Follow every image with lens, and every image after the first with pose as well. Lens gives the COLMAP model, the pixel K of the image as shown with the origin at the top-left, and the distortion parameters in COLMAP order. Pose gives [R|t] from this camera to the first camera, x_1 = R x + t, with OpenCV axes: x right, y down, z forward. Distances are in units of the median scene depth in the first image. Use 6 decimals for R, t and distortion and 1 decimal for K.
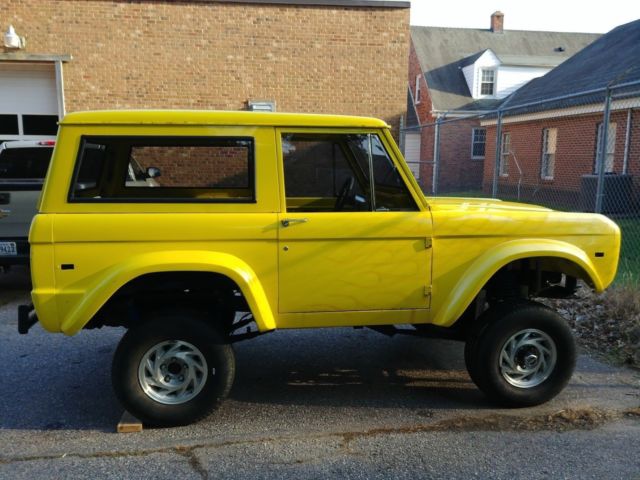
lens RADIAL K [[555.9, 0, 320.0], [0, 555.9, 240.0], [0, 0, 1]] dist [0.100380, -0.139925]
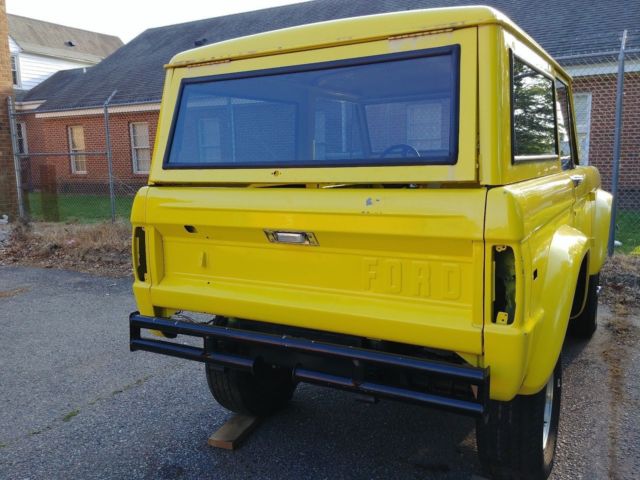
lens RADIAL K [[555.9, 0, 320.0], [0, 555.9, 240.0], [0, 0, 1]] dist [0.100380, -0.139925]
pose [[0.603777, -0.134716, 0.785687, -0.895472], [0.140266, 0.988193, 0.061648, -0.049703], [-0.784716, 0.072983, 0.615544, 0.716112]]
